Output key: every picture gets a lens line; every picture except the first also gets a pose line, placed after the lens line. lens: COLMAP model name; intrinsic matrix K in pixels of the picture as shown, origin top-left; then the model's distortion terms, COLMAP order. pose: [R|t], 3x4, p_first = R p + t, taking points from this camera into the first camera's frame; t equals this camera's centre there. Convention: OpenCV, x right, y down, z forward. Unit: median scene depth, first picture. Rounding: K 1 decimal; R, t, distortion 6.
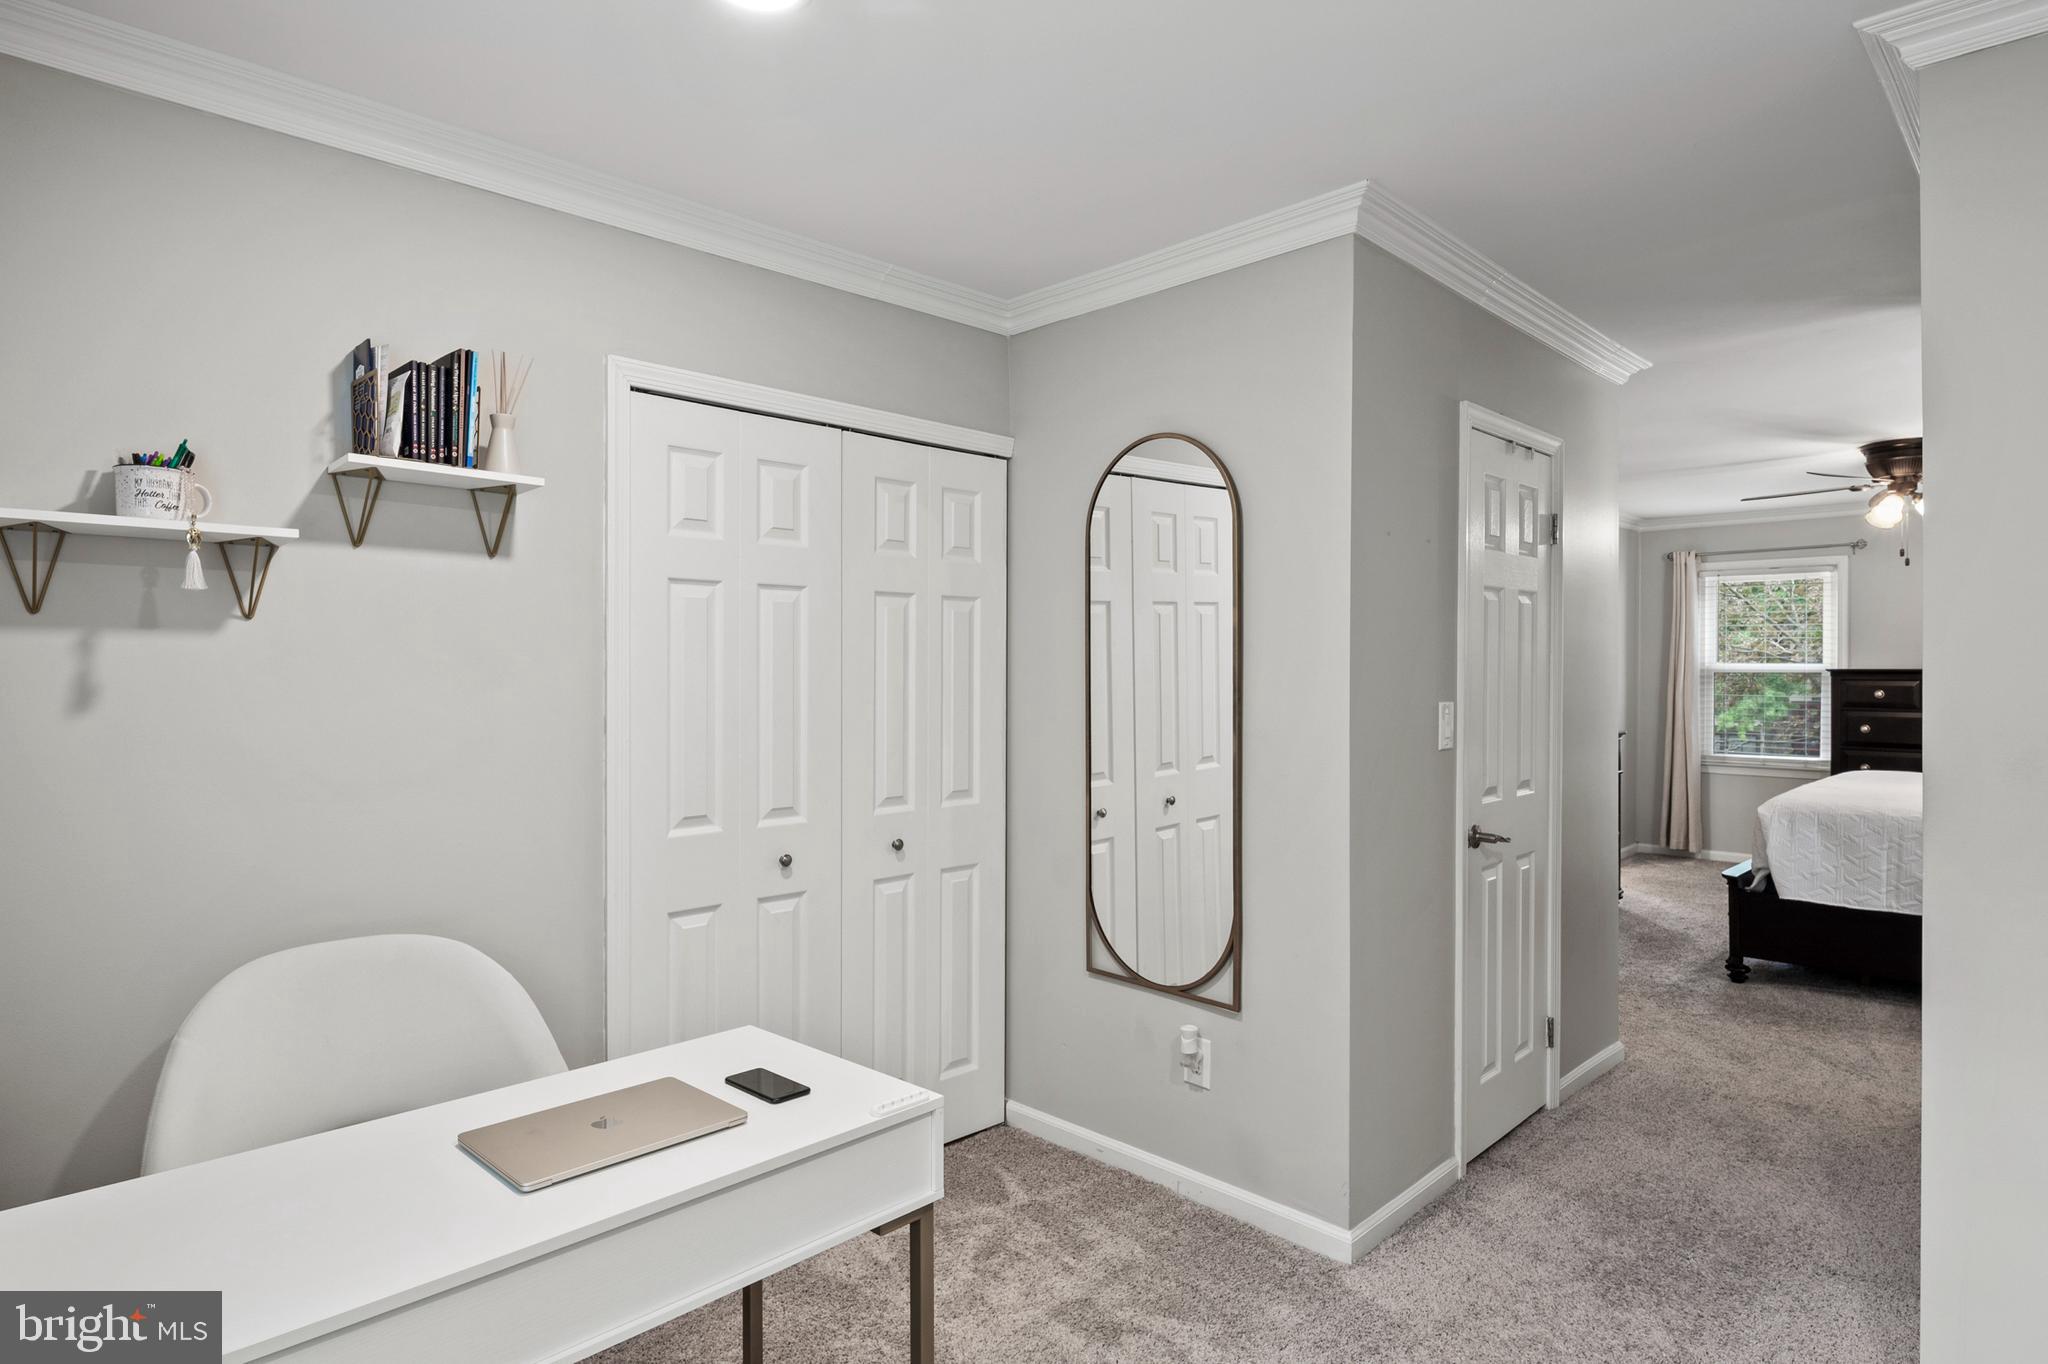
lens RADIAL K [[1121.3, 0, 1024.0], [0, 1121.3, 682.0], [0, 0, 1]] dist [-0.000117, -0.001685]
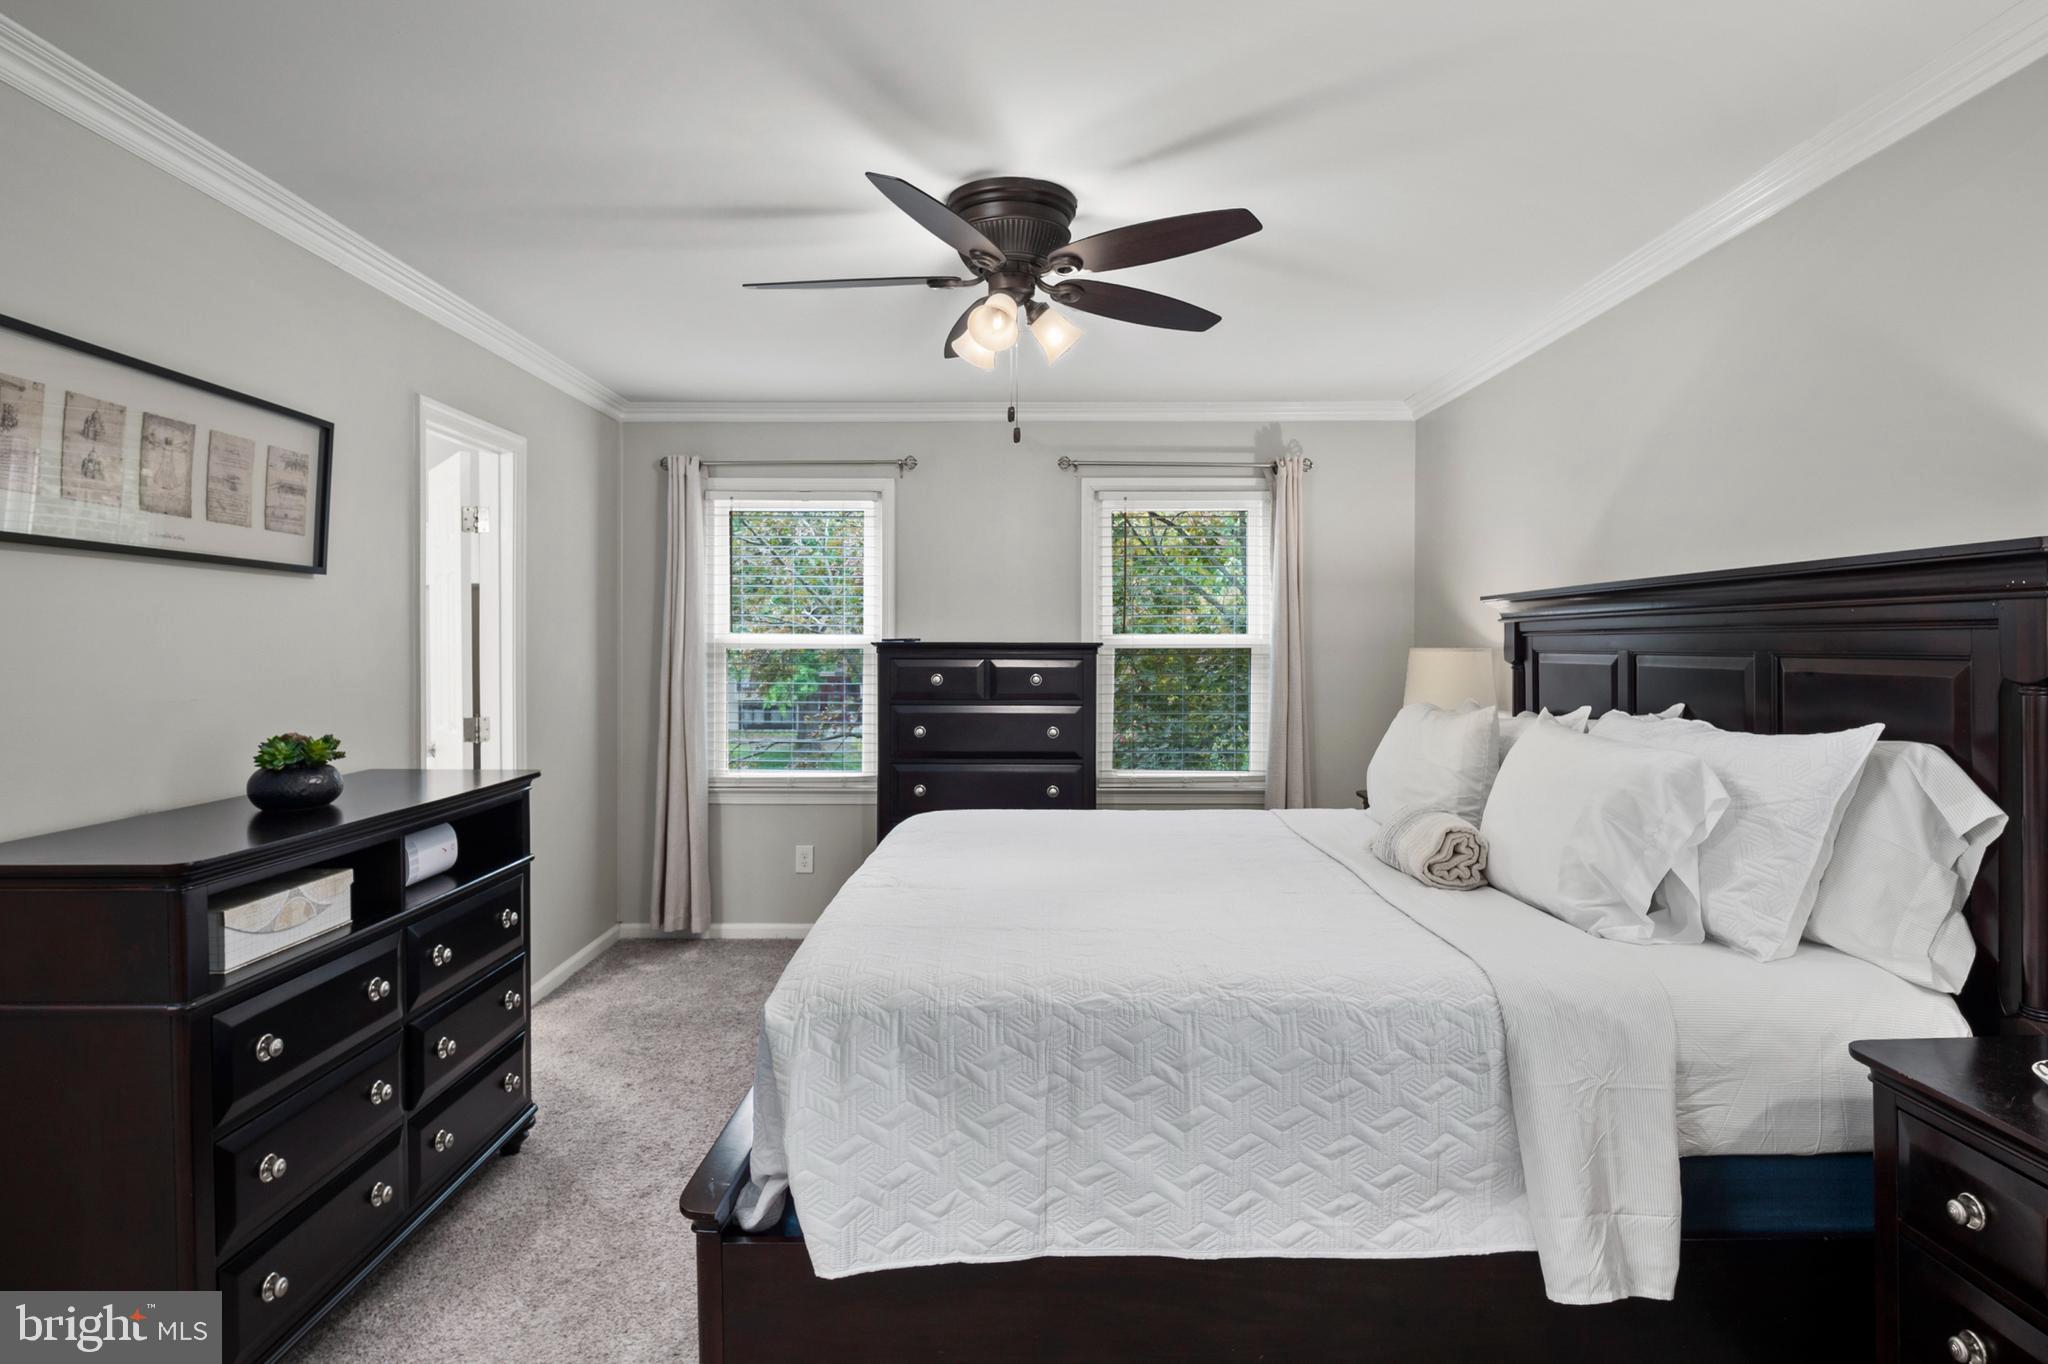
lens RADIAL K [[1120.6, 0, 1021.5], [0, 1120.6, 651.2], [0, 0, 1]] dist [-0.000144, -0.000387]
pose [[0.711943, 0.000327, 0.702237, 0.284428], [0.005535, 0.999966, -0.006077, -0.001760], [-0.702215, 0.008214, 0.711918, 0.422289]]
